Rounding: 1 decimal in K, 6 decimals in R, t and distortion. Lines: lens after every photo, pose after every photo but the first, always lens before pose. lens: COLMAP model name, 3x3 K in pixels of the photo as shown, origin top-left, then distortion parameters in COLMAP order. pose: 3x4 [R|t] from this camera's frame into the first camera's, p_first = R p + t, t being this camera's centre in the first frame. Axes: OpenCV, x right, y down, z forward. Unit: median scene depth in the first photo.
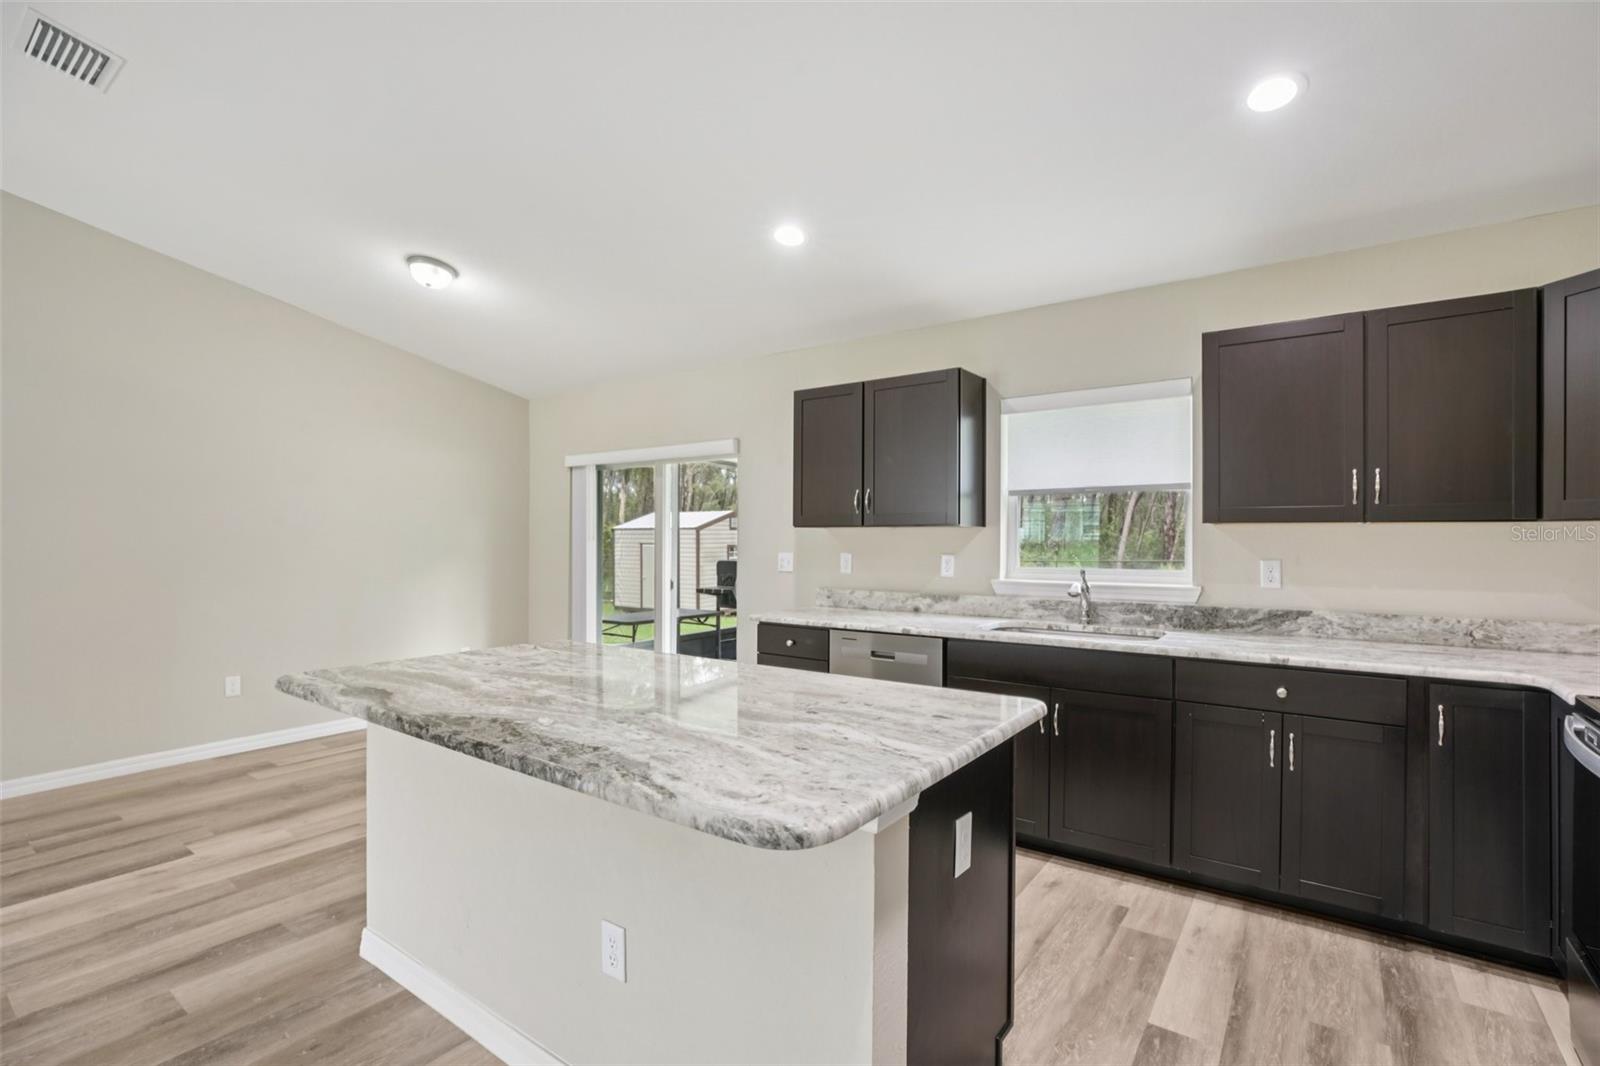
lens RADIAL K [[748.3, 0, 802.7], [0, 748.3, 525.4], [0, 0, 1]] dist [-0.047873, 0.015499]
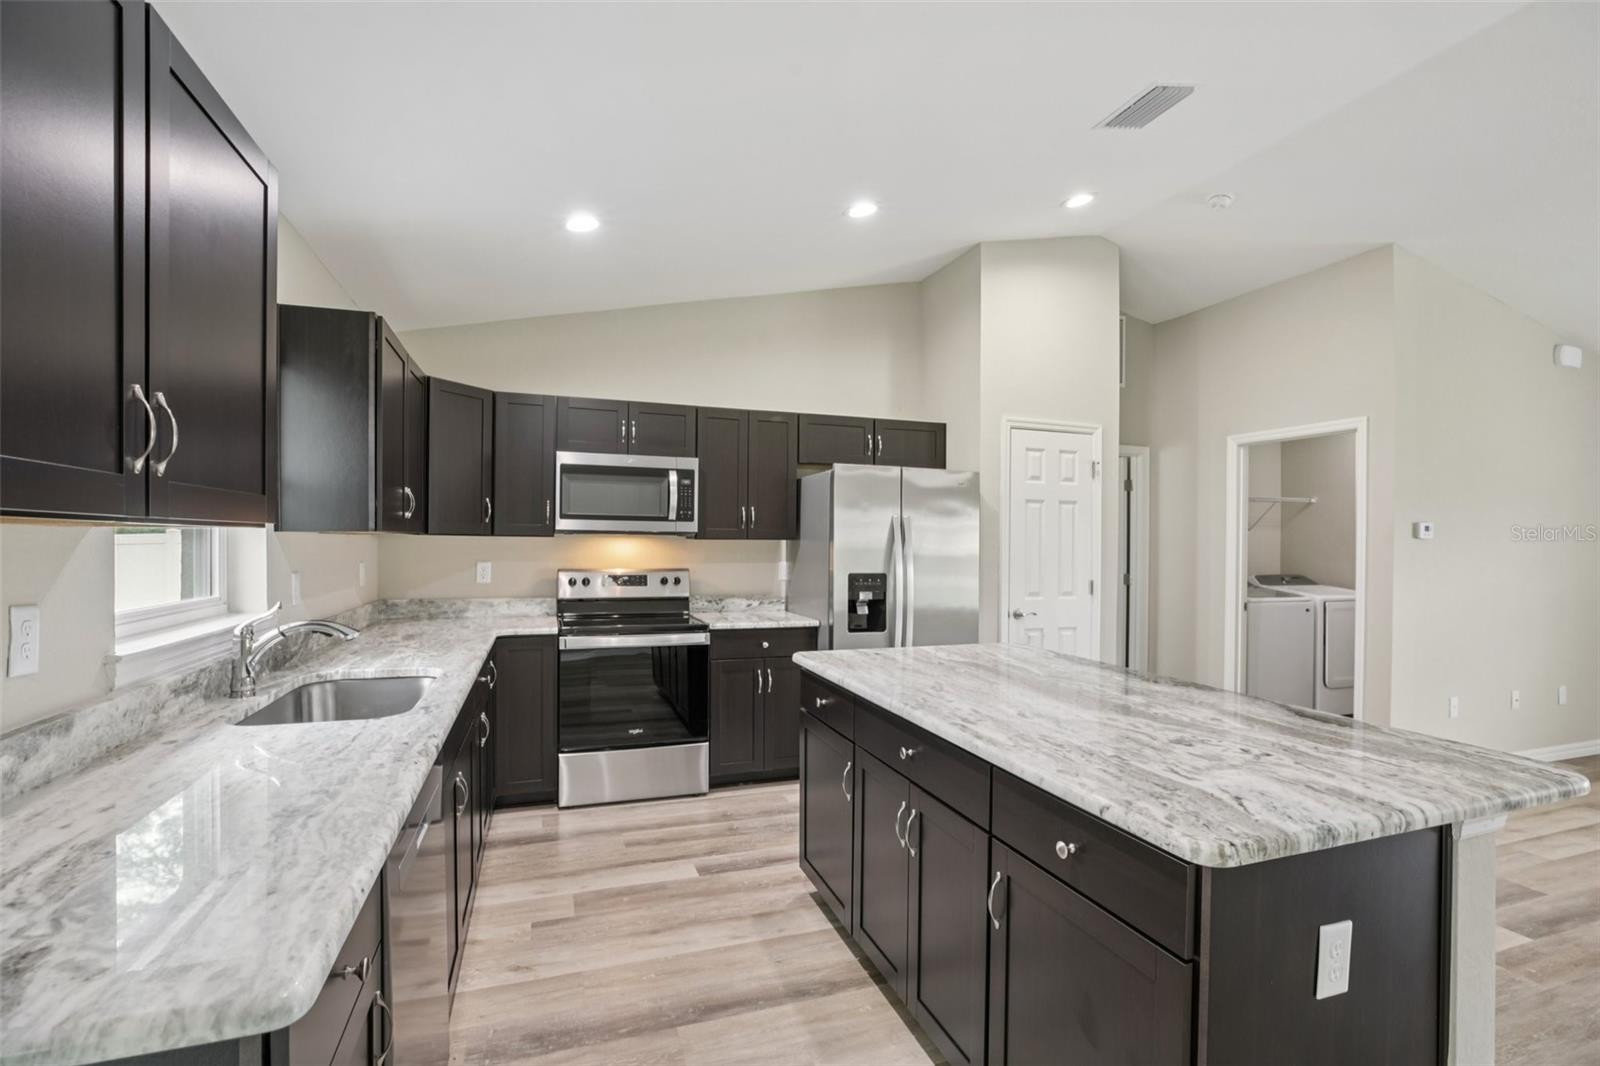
lens RADIAL K [[740.3, 0, 809.5], [0, 740.3, 527.2], [0, 0, 1]] dist [-0.043231, 0.013907]
pose [[-0.826665, 0.004187, 0.562679, -0.349527], [-0.015270, 0.999437, -0.029870, 0.009215], [-0.562487, -0.033284, -0.826136, 1.348755]]
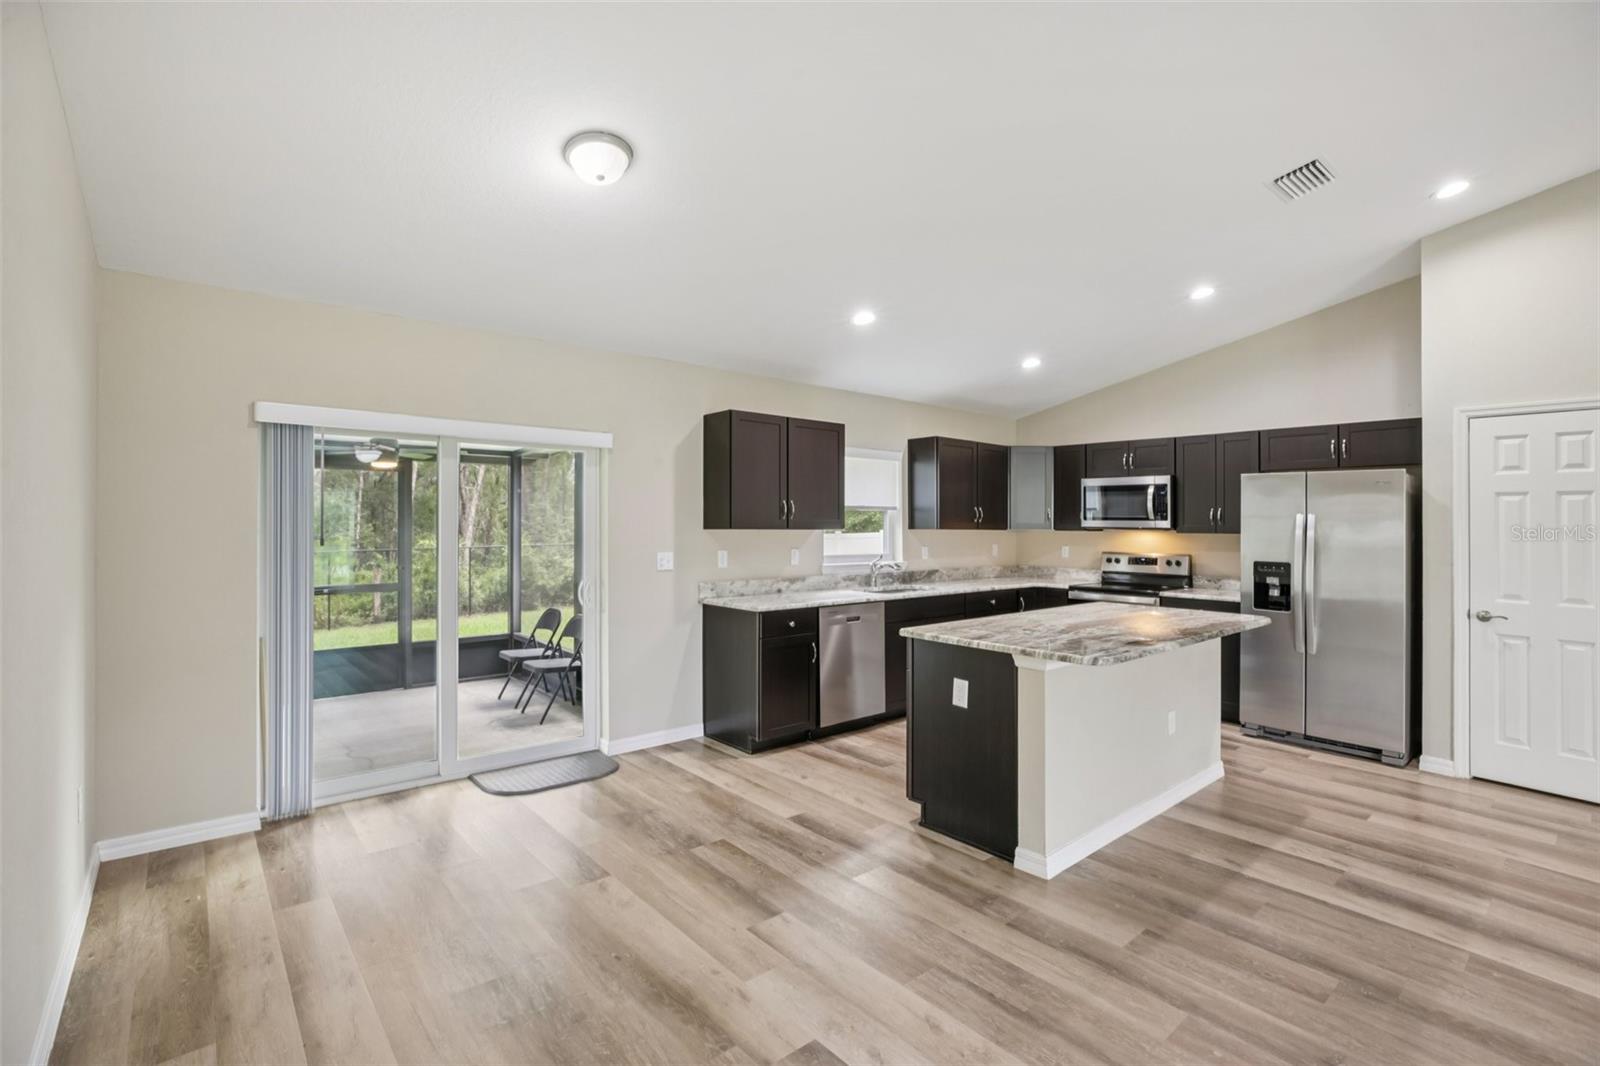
lens RADIAL K [[741.1, 0, 802.3], [0, 741.1, 505.2], [0, 0, 1]] dist [-0.042933, 0.016285]
pose [[0.229286, 0.025799, 0.973017, -1.455632], [-0.021321, 0.999542, -0.021478, -0.016694], [-0.973126, -0.015821, 0.229731, 0.844674]]
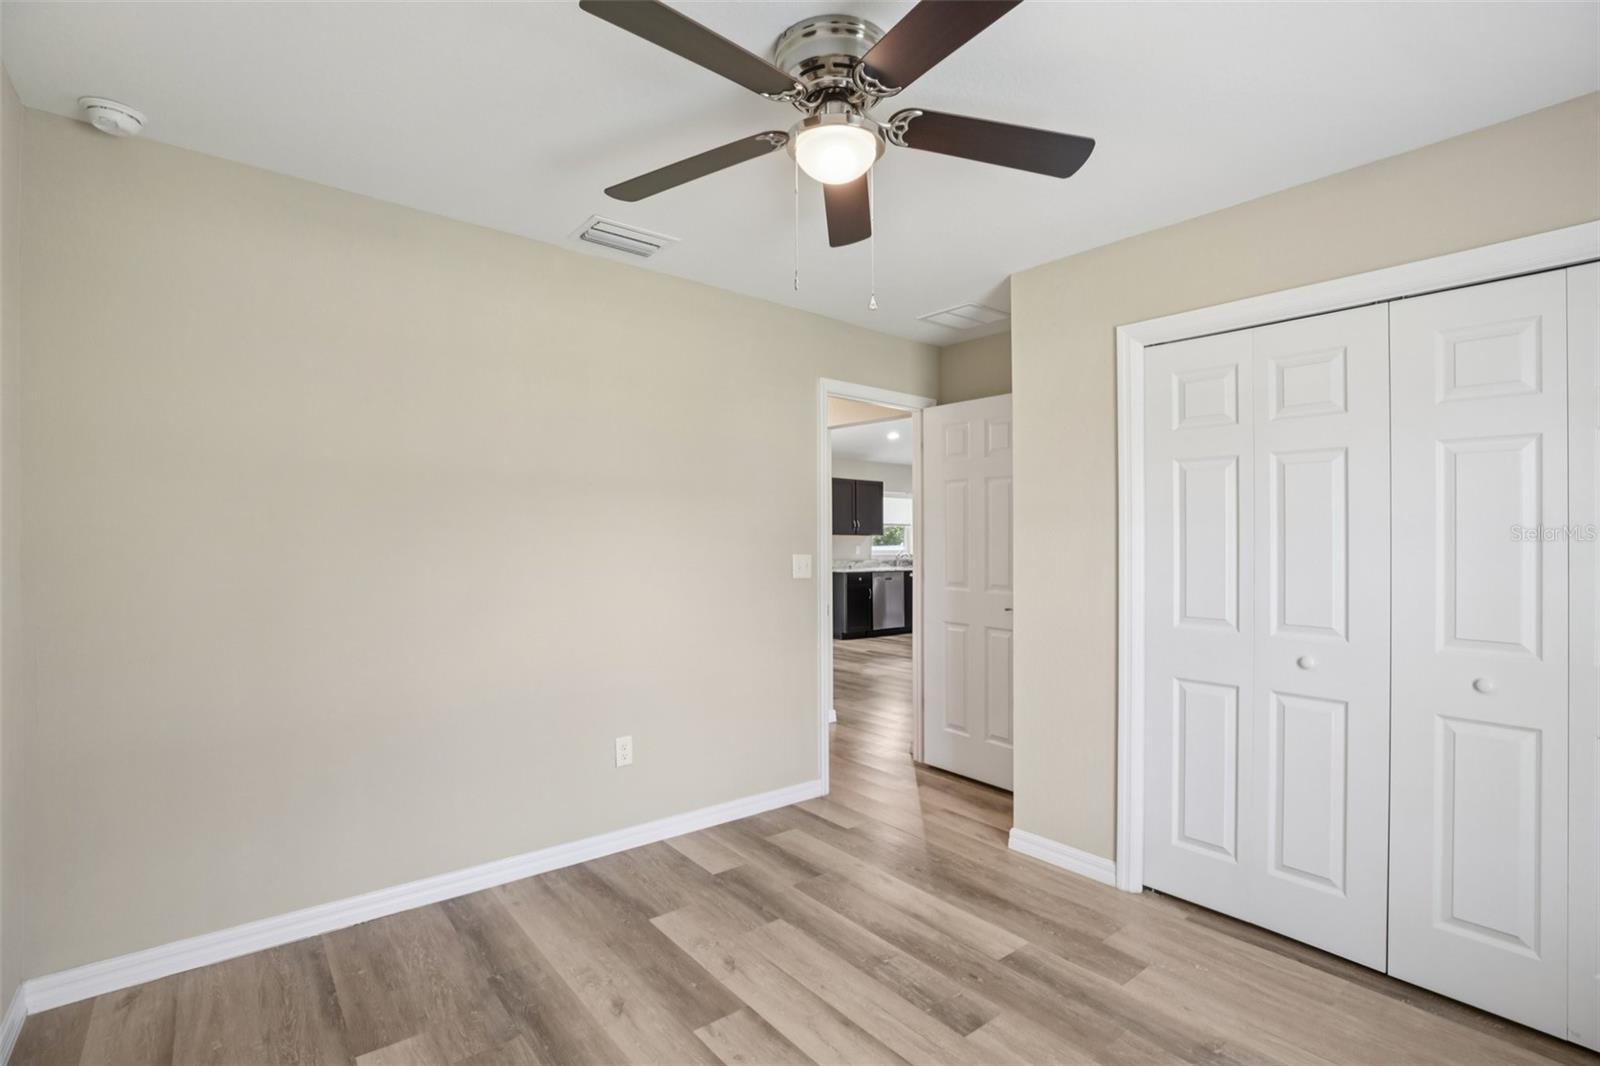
lens RADIAL K [[729.9, 0, 808.9], [0, 729.9, 526.5], [0, 0, 1]] dist [-0.043964, 0.009332]
pose [[0.254174, 0.016930, 0.967010, -3.043943], [-0.017061, 0.999770, -0.013019, 0.009337], [-0.967008, -0.013189, 0.254404, 0.628703]]
